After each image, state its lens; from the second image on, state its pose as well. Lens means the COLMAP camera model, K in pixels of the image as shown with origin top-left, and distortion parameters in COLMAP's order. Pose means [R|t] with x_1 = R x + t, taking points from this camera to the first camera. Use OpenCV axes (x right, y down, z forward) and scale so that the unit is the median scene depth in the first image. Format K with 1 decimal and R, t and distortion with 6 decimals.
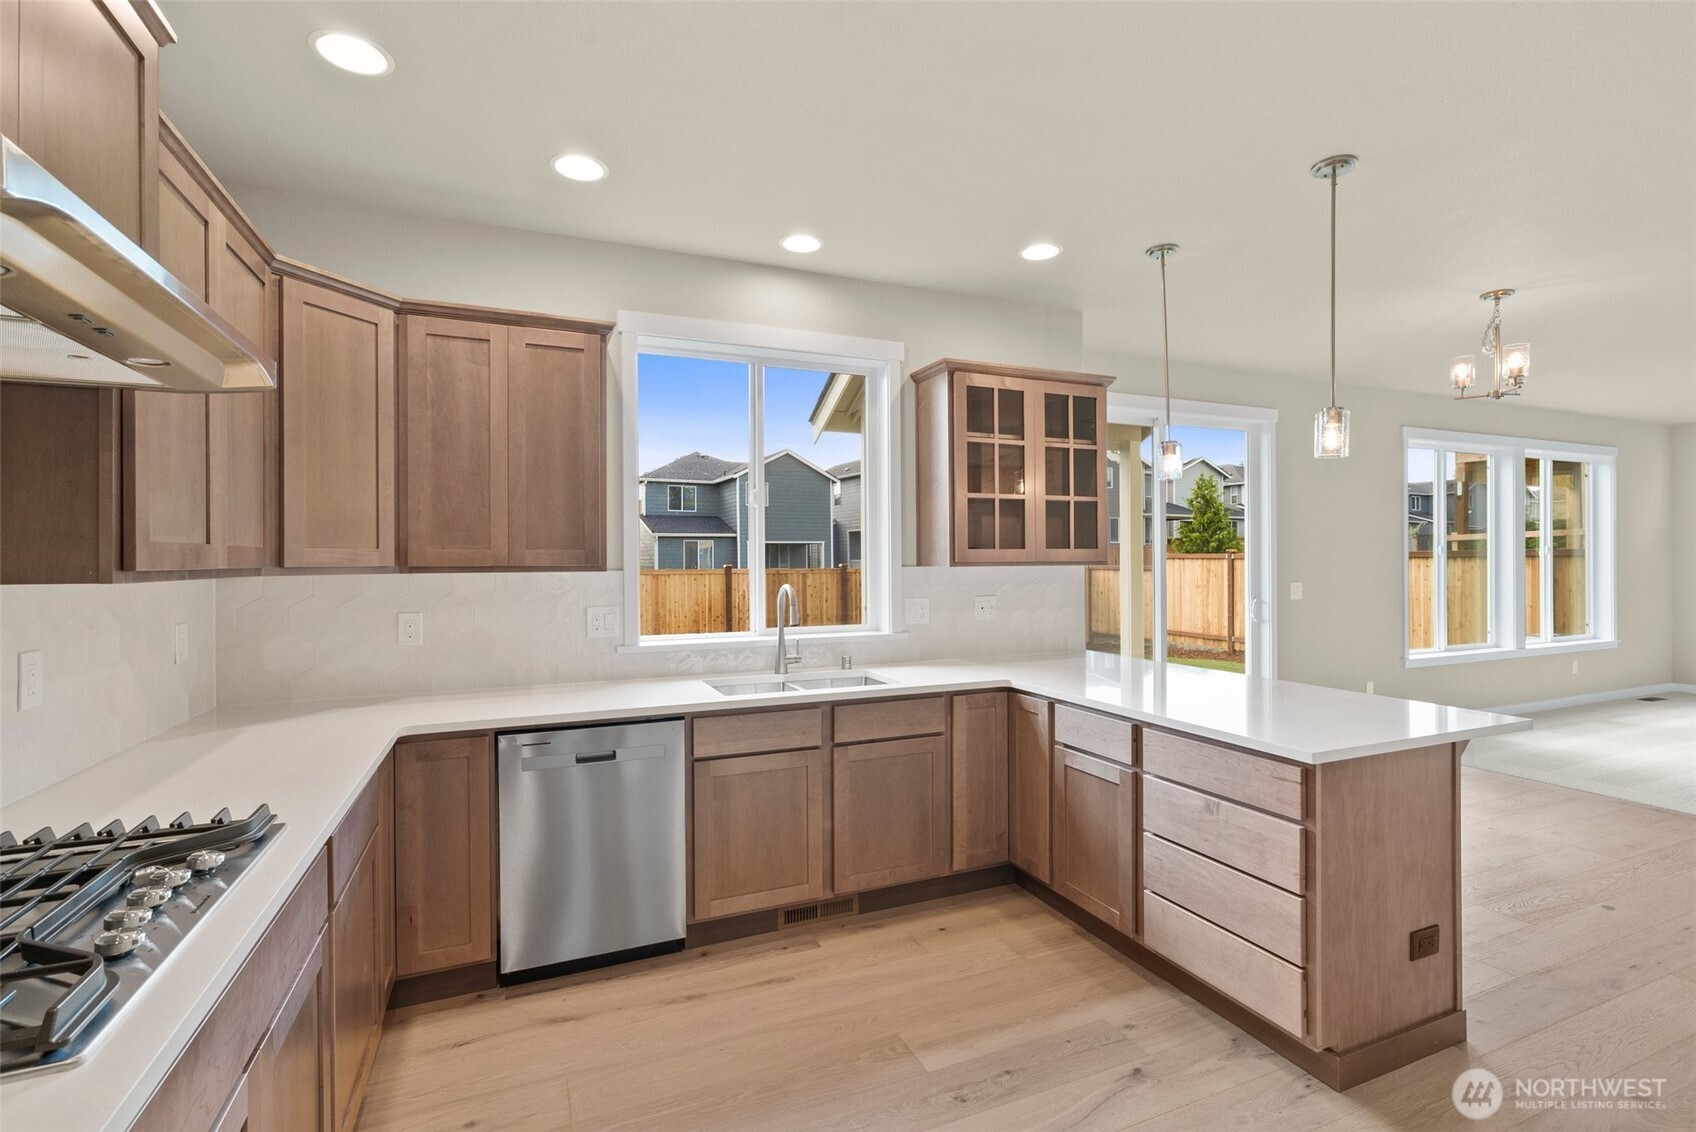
lens RADIAL K [[778.4, 0, 851.4], [0, 778.4, 559.8], [0, 0, 1]] dist [-0.000477, 0.000317]
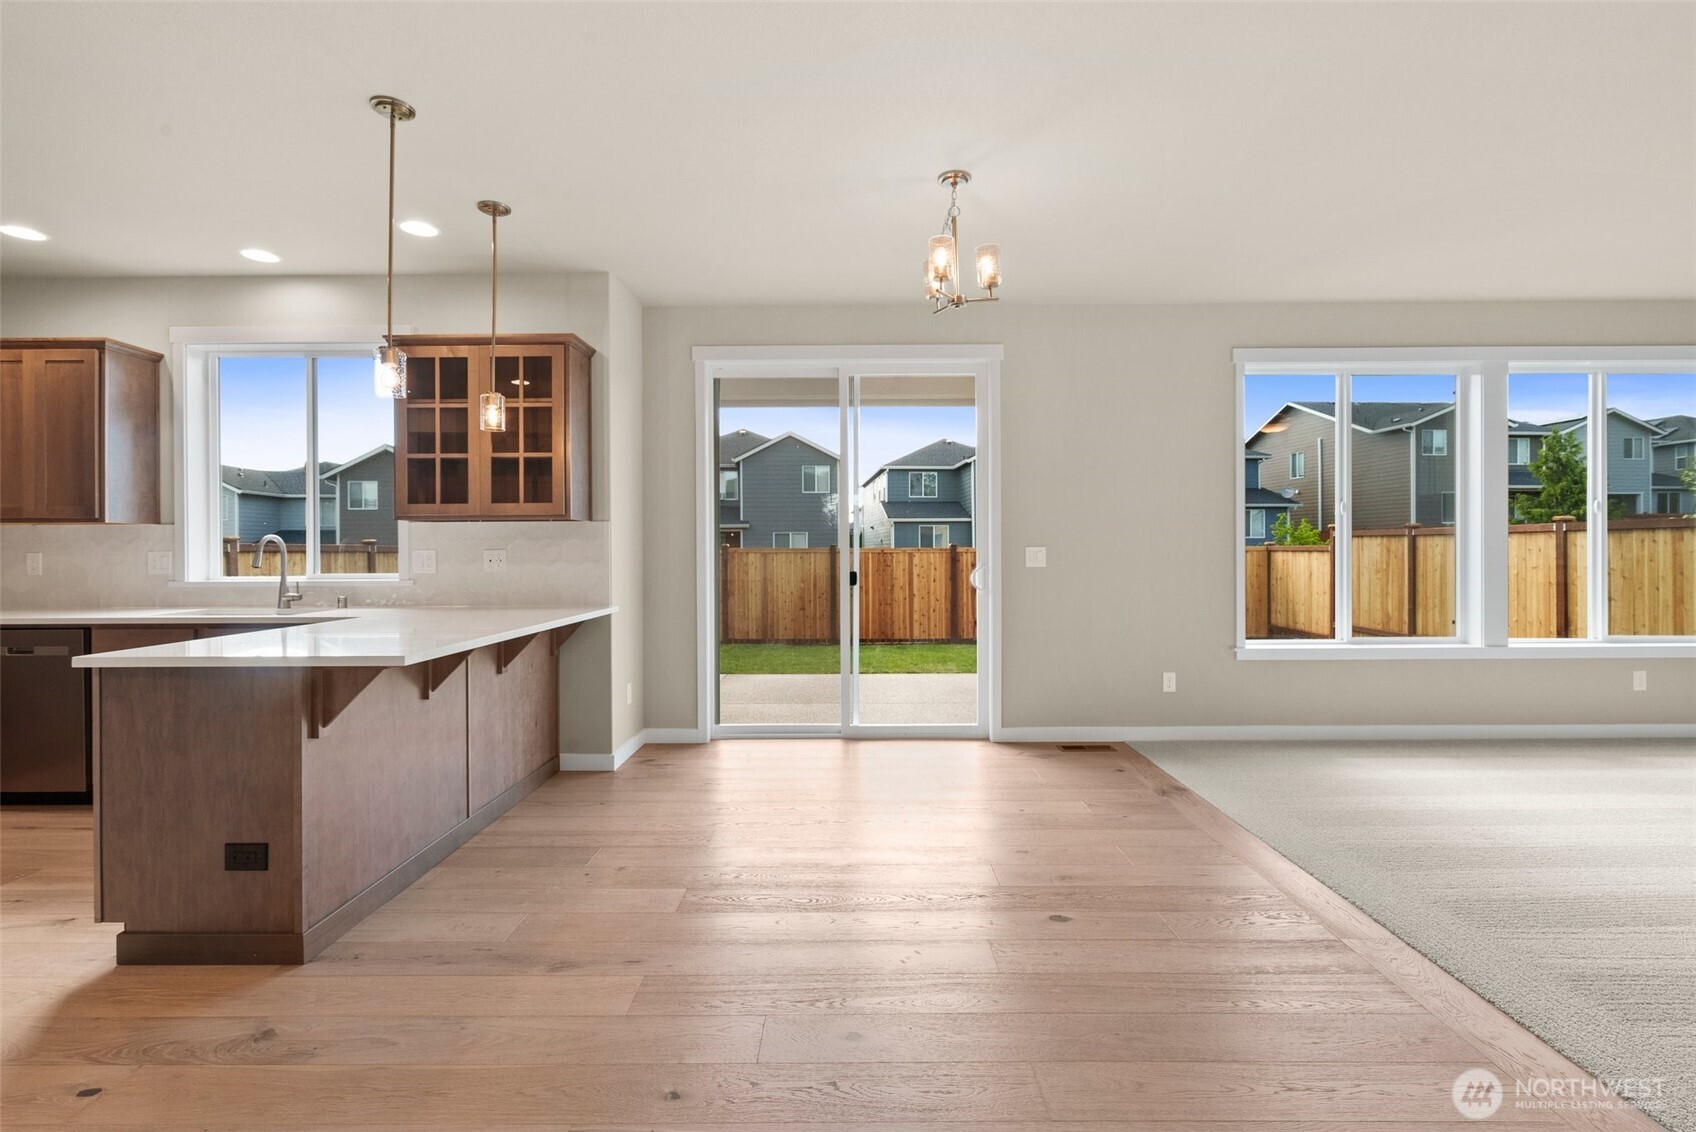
lens RADIAL K [[776.3, 0, 847.6], [0, 776.3, 554.0], [0, 0, 1]] dist [0.000167, 0.000344]
pose [[0.914210, 0.003736, -0.405223, 1.121138], [-0.000605, 0.999969, 0.007855, 0.046313], [0.405240, -0.006936, 0.914184, 0.224664]]
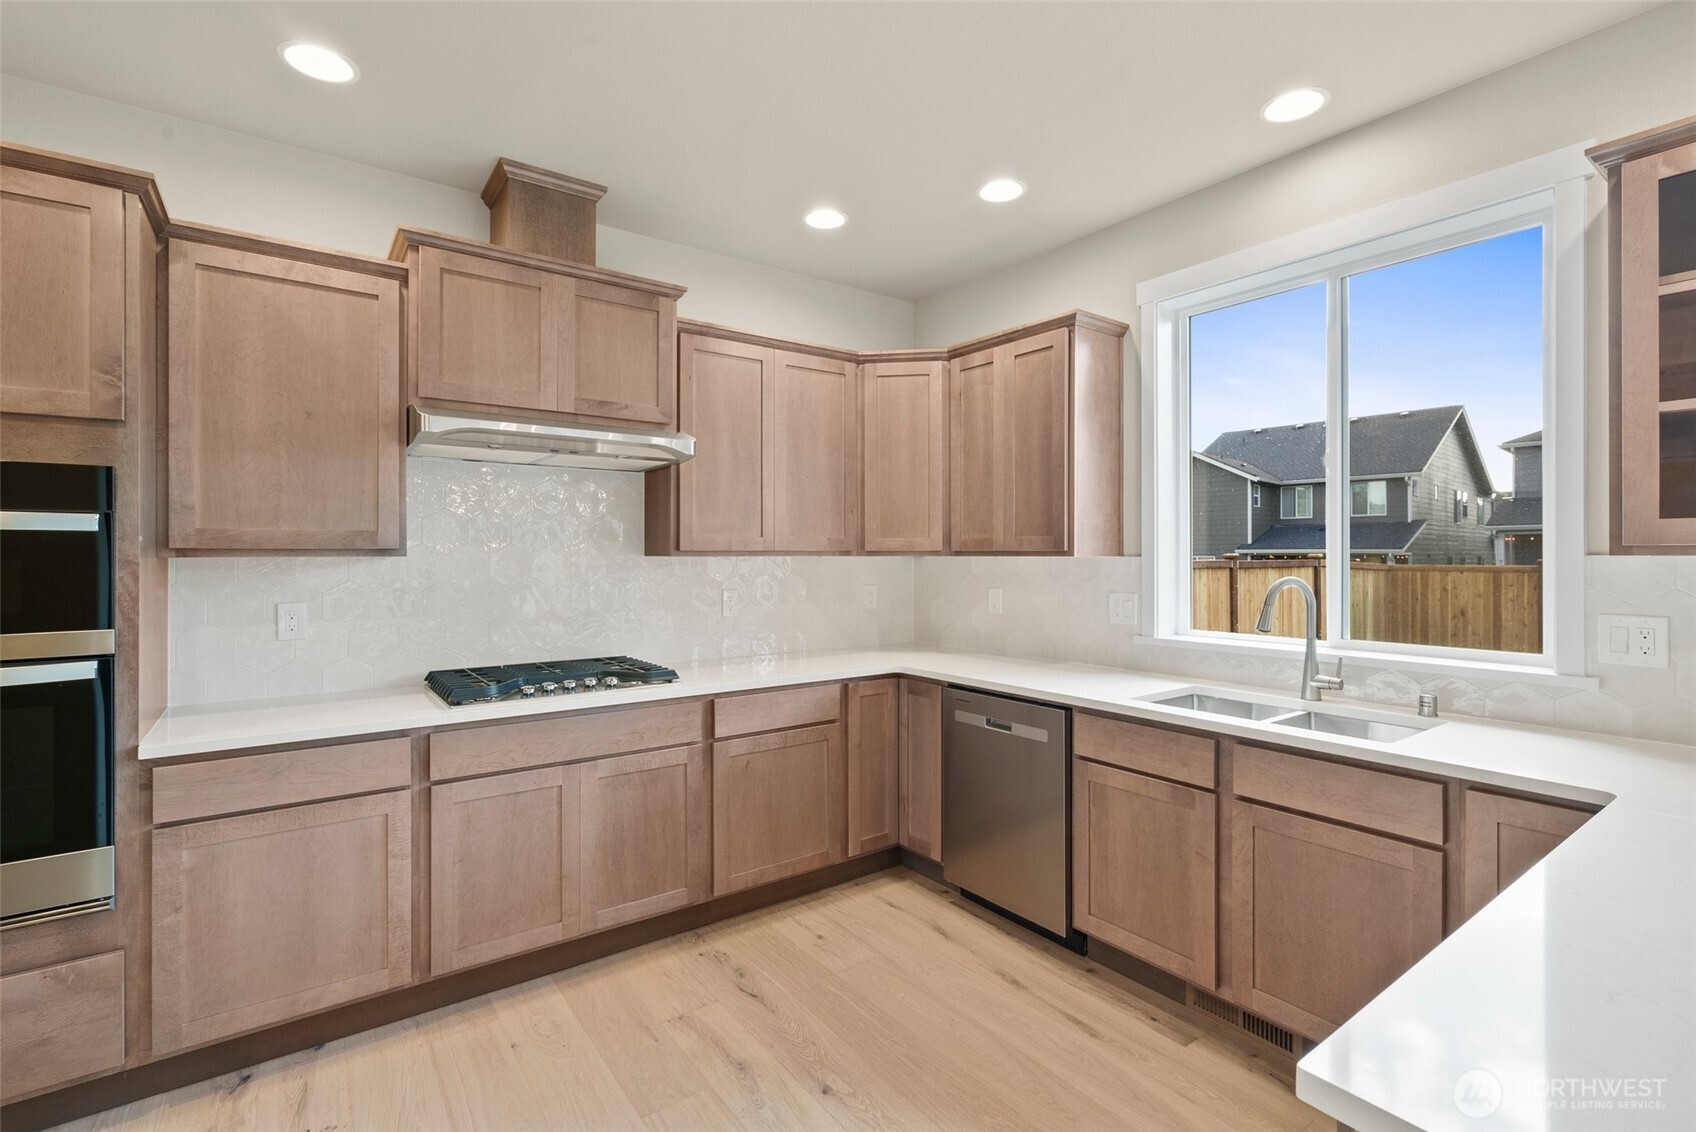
lens RADIAL K [[771.9, 0, 848.7], [0, 771.9, 553.0], [0, 0, 1]] dist [-0.001080, 0.000539]
pose [[0.224682, 0.004239, -0.974423, 0.476055], [0.000659, 0.999990, 0.004502, 0.004369], [0.974432, -0.001654, 0.224677, 0.383174]]
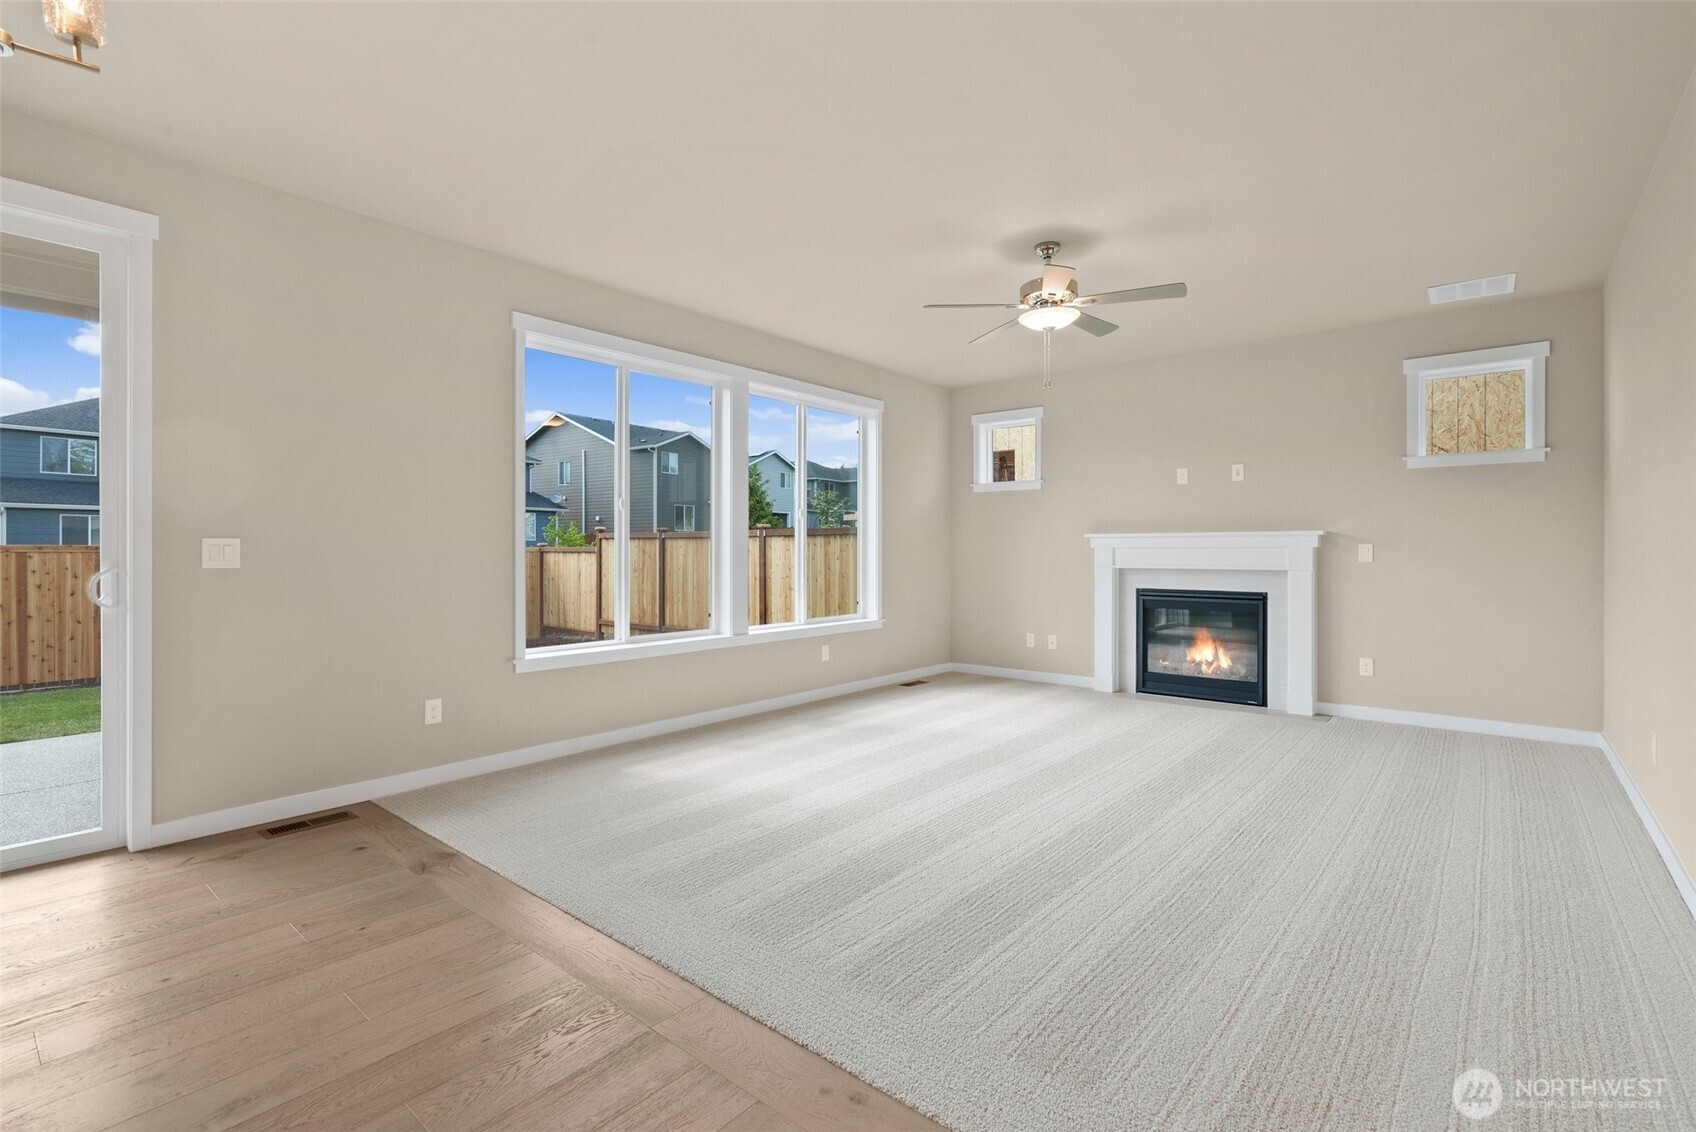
lens RADIAL K [[776.3, 0, 847.6], [0, 776.3, 554.0], [0, 0, 1]] dist [0.000167, 0.000344]
pose [[0.896175, 0.005296, 0.443670, 1.122041], [-0.006379, 0.999979, 0.000950, 0.057365], [-0.443655, -0.003682, 0.896190, 0.460992]]
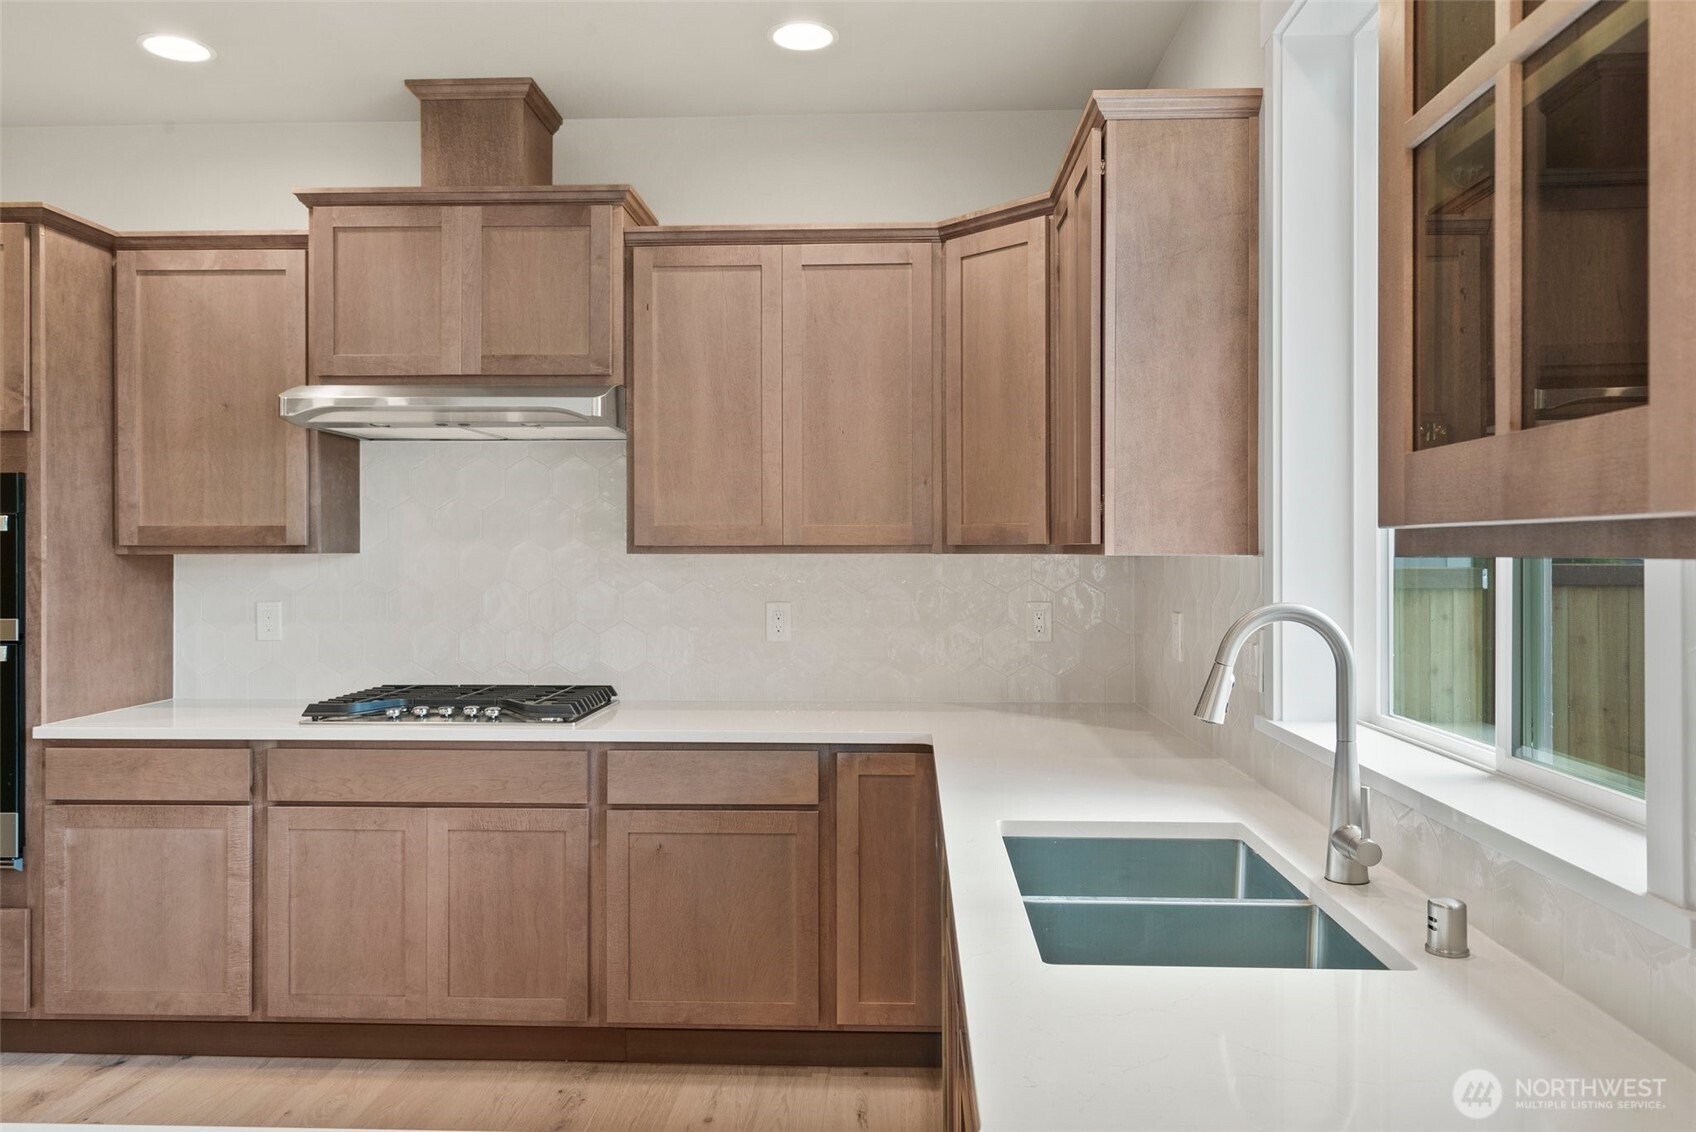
lens RADIAL K [[1224.2, 0, 851.8], [0, 1224.2, 546.2], [0, 0, 1]] dist [0.010460, -0.005294]
pose [[-0.434151, 0.004781, -0.900828, 0.420294], [0.005265, 0.999982, 0.002770, 0.003990], [0.900825, -0.003540, -0.434168, 0.954763]]
